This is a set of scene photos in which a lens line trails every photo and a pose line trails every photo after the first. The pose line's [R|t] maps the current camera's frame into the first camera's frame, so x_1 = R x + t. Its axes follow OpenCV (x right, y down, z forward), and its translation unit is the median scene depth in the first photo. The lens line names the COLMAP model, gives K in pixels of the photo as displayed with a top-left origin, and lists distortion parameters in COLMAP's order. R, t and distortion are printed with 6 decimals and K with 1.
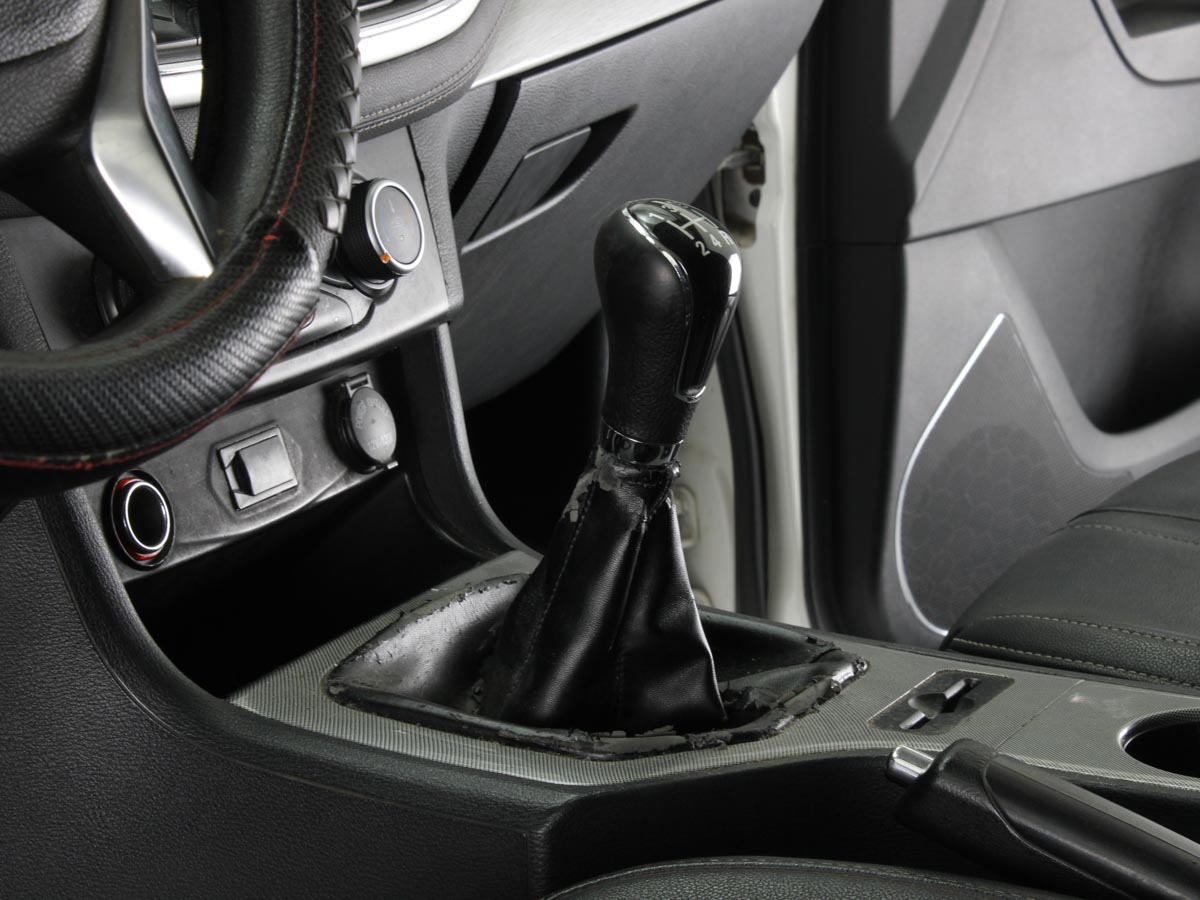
lens RADIAL K [[3210.4, 0, 600.0], [0, 3210.4, 450.0], [0, 0, 1]] dist [0.068301, 0.272028]
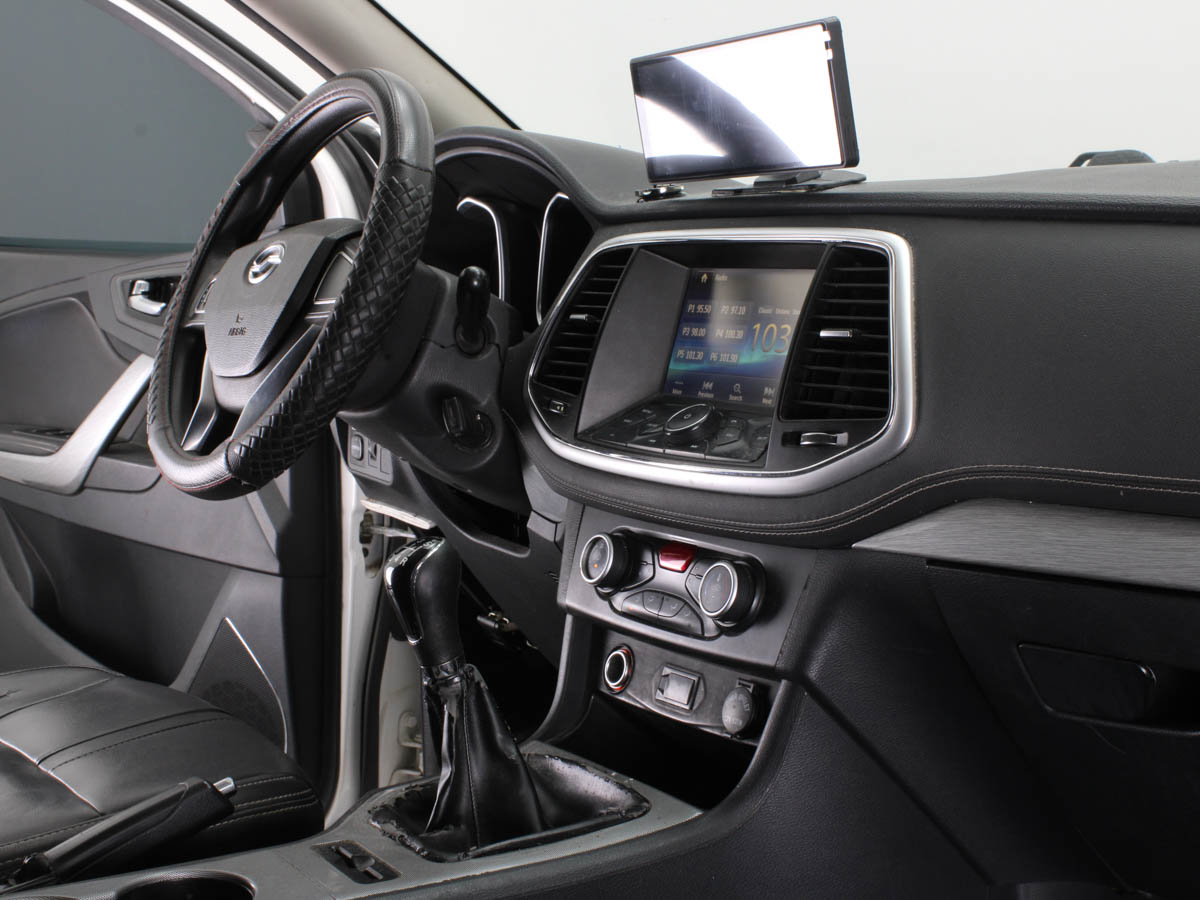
lens RADIAL K [[1796.4, 0, 601.1], [0, 1796.4, 454.0], [0, 0, 1]] dist [-0.068801, 0.058996]
pose [[-0.505814, 0.098622, -0.856987, 0.799410], [-0.200836, 0.952682, 0.228173, -0.355145], [0.838938, 0.287527, -0.462072, 1.431845]]
